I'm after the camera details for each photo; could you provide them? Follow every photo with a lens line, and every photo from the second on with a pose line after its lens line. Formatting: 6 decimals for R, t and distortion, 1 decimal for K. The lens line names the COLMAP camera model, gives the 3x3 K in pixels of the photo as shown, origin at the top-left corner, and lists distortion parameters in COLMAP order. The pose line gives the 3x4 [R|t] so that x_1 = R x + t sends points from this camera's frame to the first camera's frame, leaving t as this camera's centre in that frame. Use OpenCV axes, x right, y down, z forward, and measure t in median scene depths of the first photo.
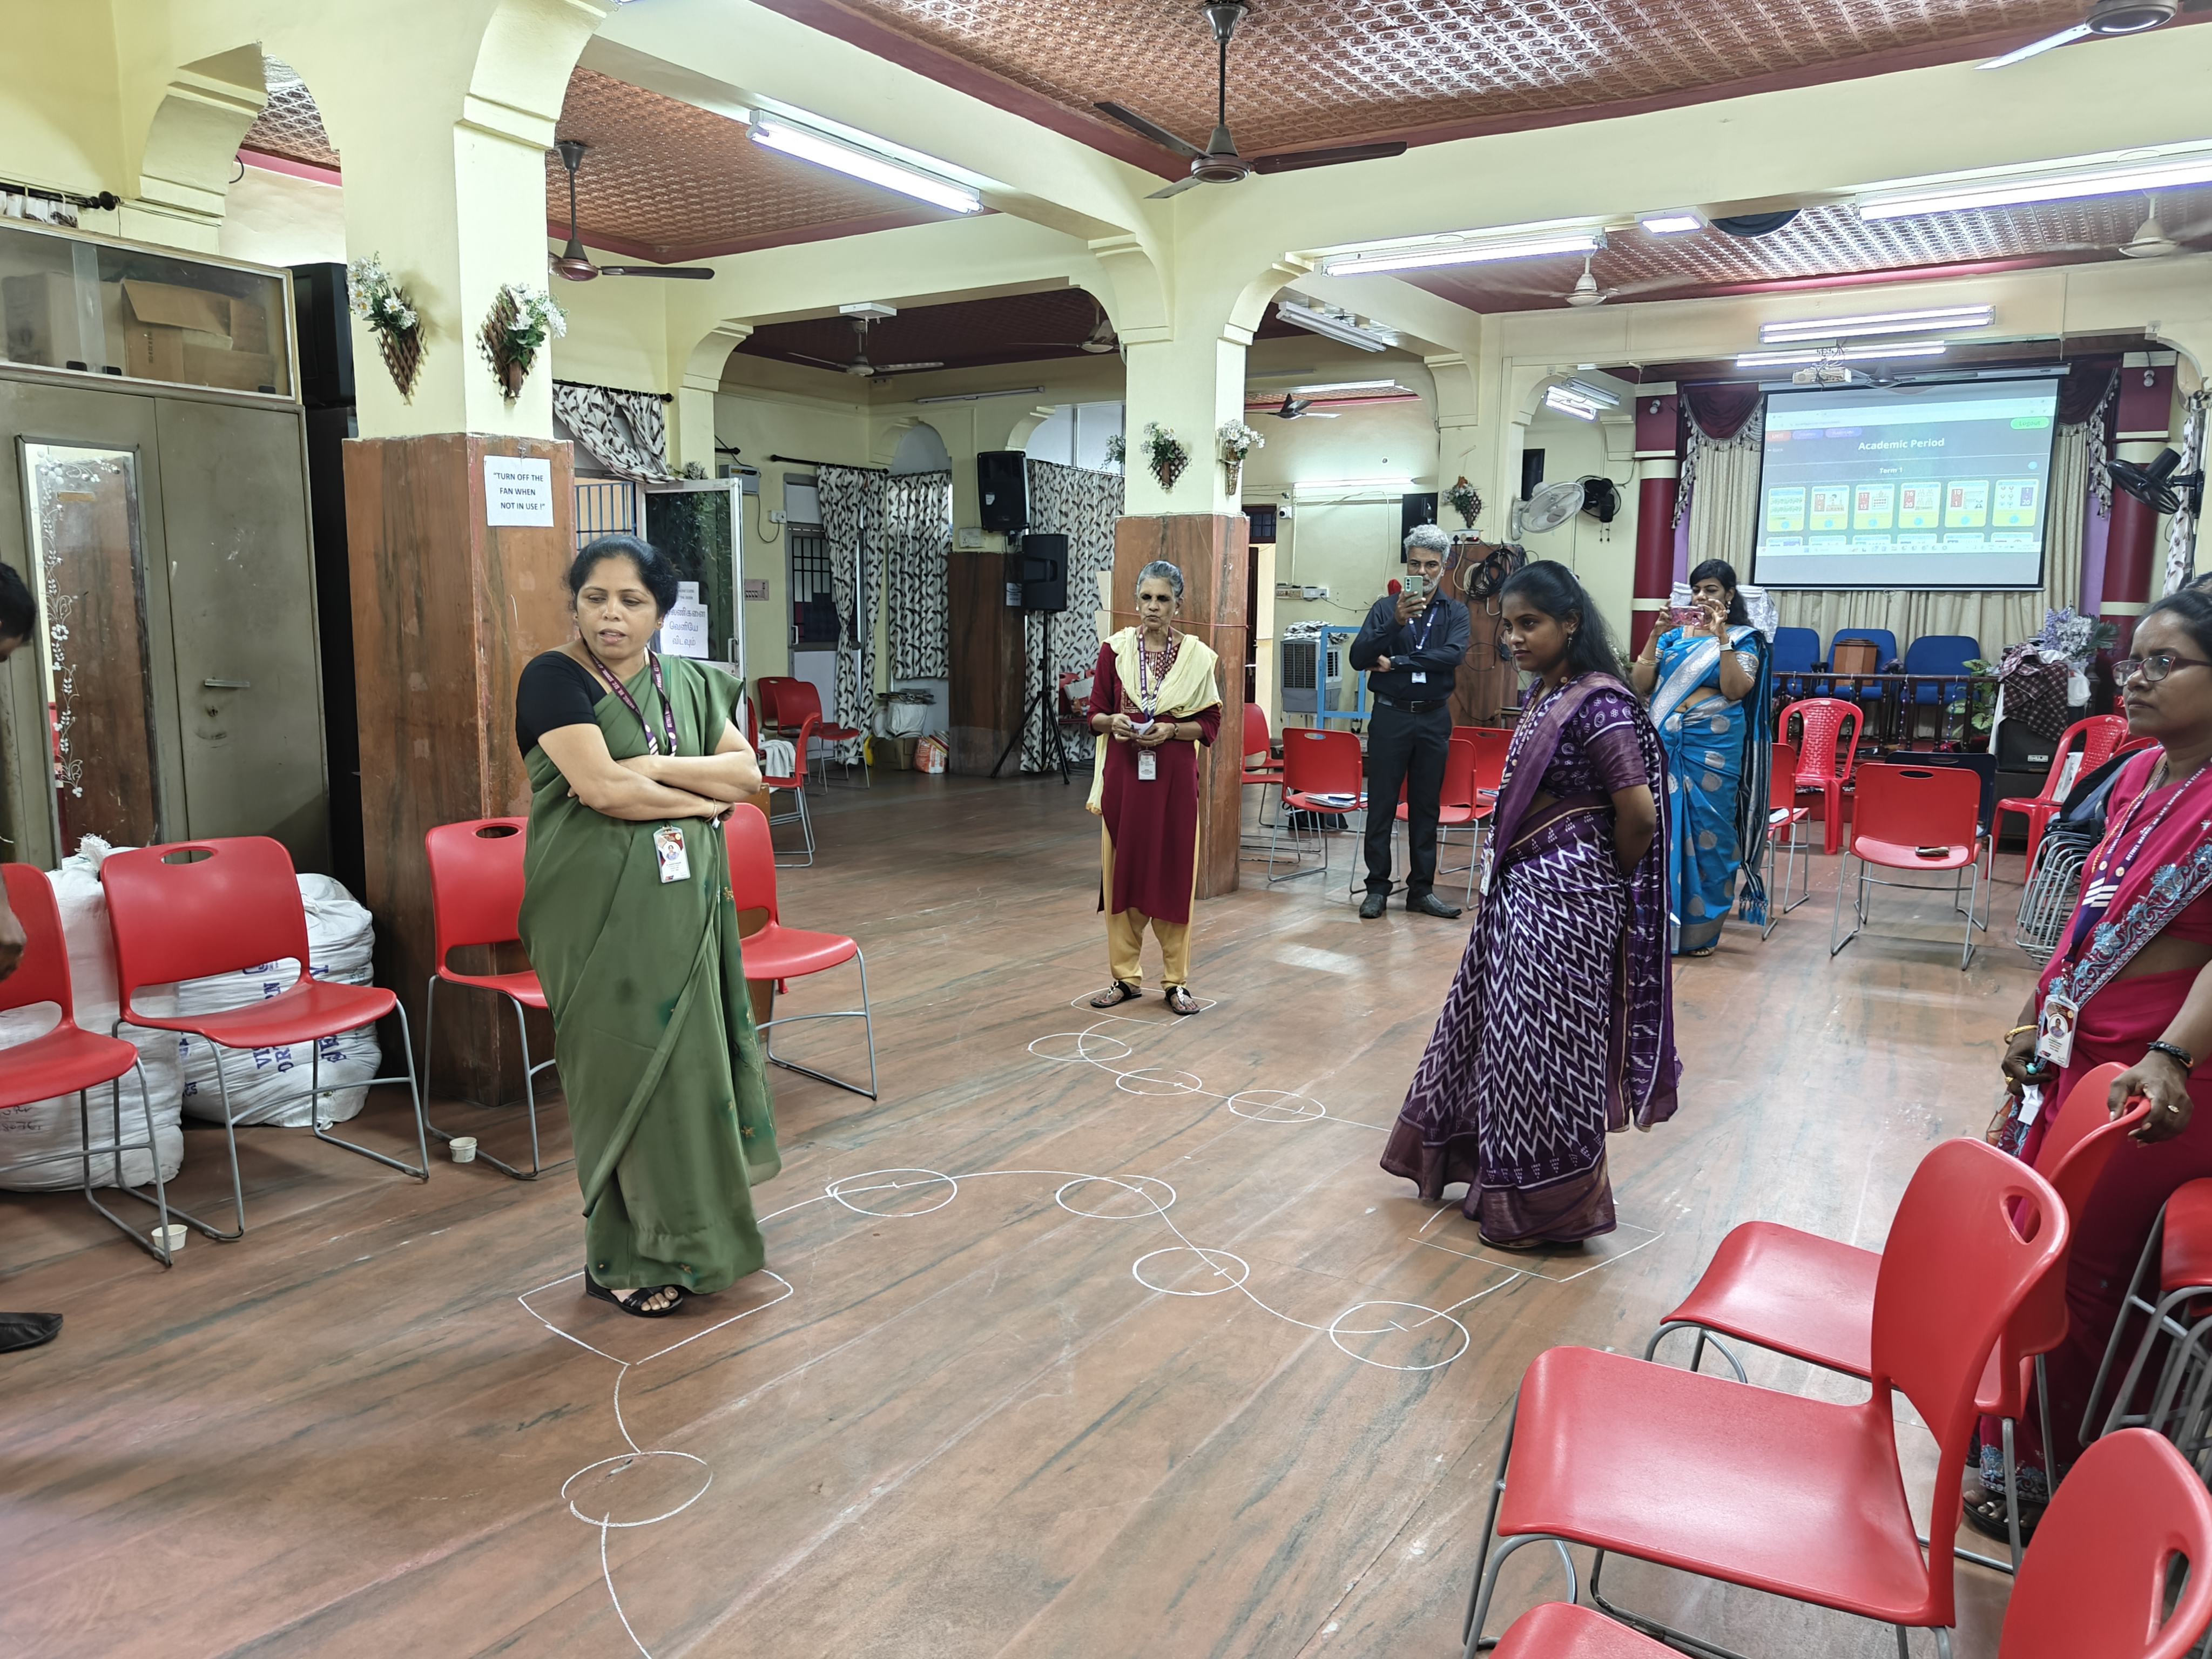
lens RADIAL K [[1576.2, 0, 1100.4], [0, 1576.2, 835.5], [0, 0, 1]] dist [0.000163, 0.001465]
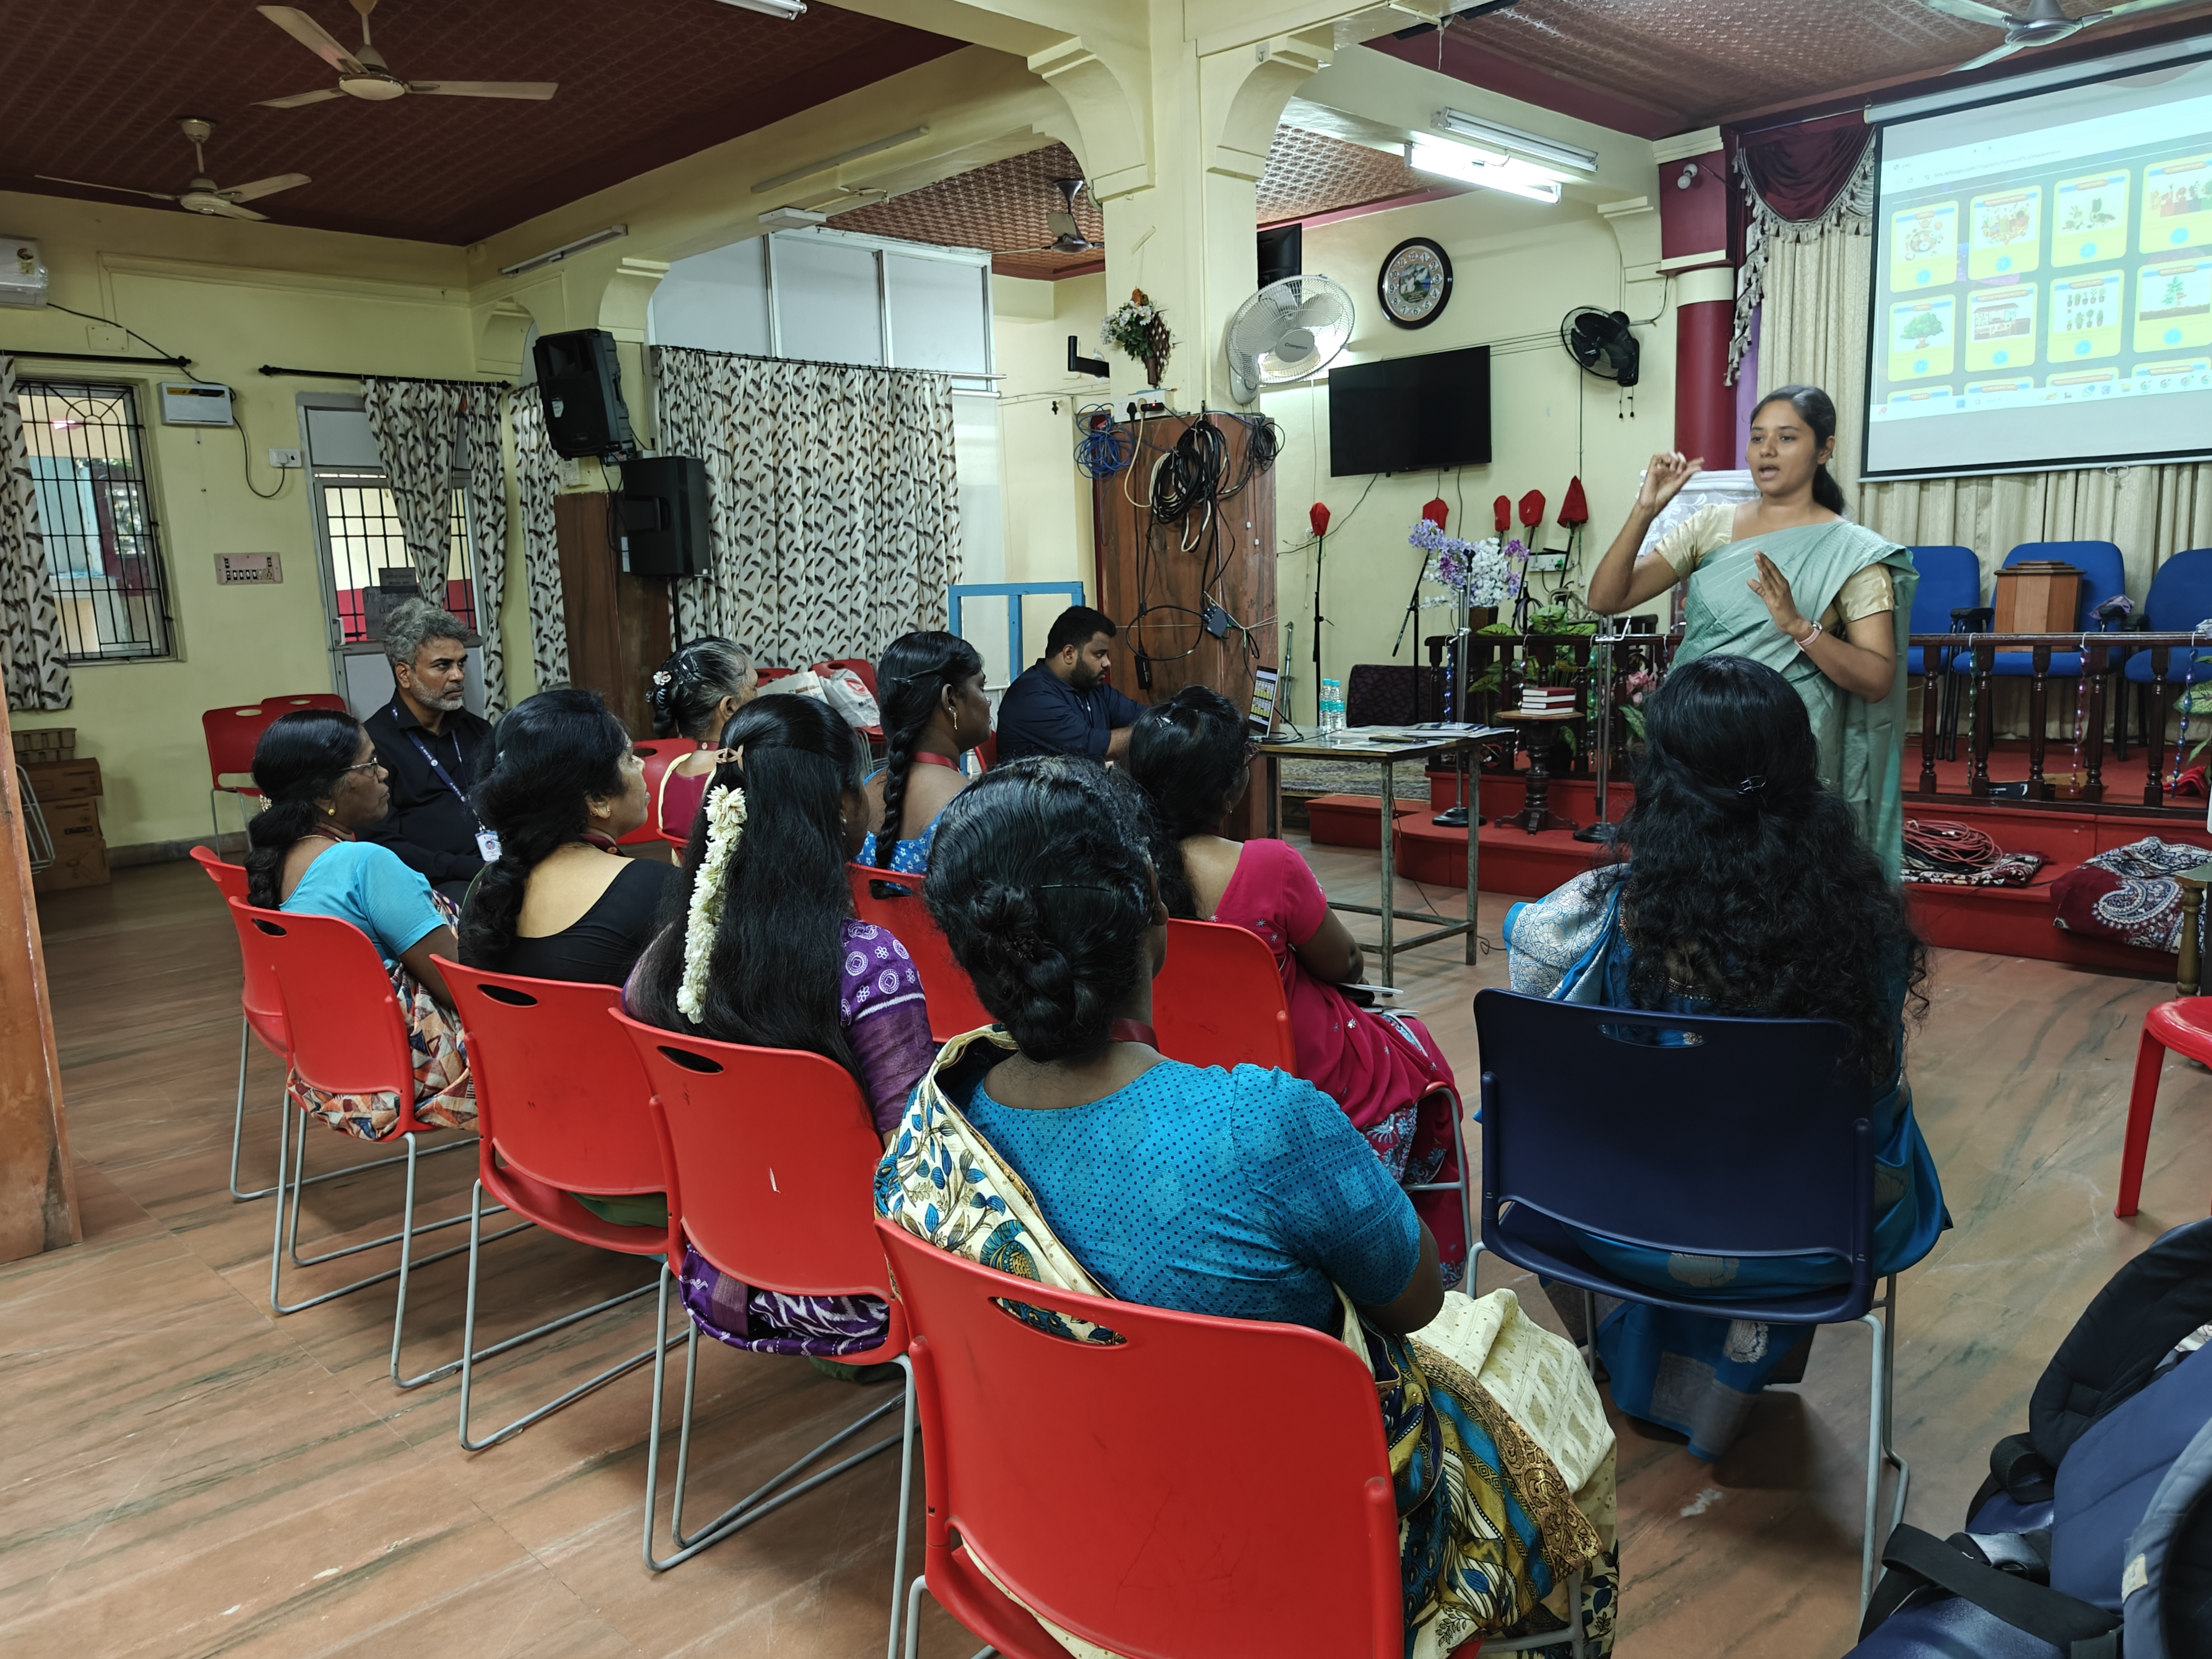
lens RADIAL K [[1576.2, 0, 1107.8], [0, 1576.2, 836.9], [0, 0, 1]] dist [0.000163, 0.001465]
pose [[0.979298, -0.014188, -0.201925, 0.634380], [0.019172, 0.999557, 0.022748, -0.113414], [0.201513, -0.026149, 0.979137, 0.942687]]
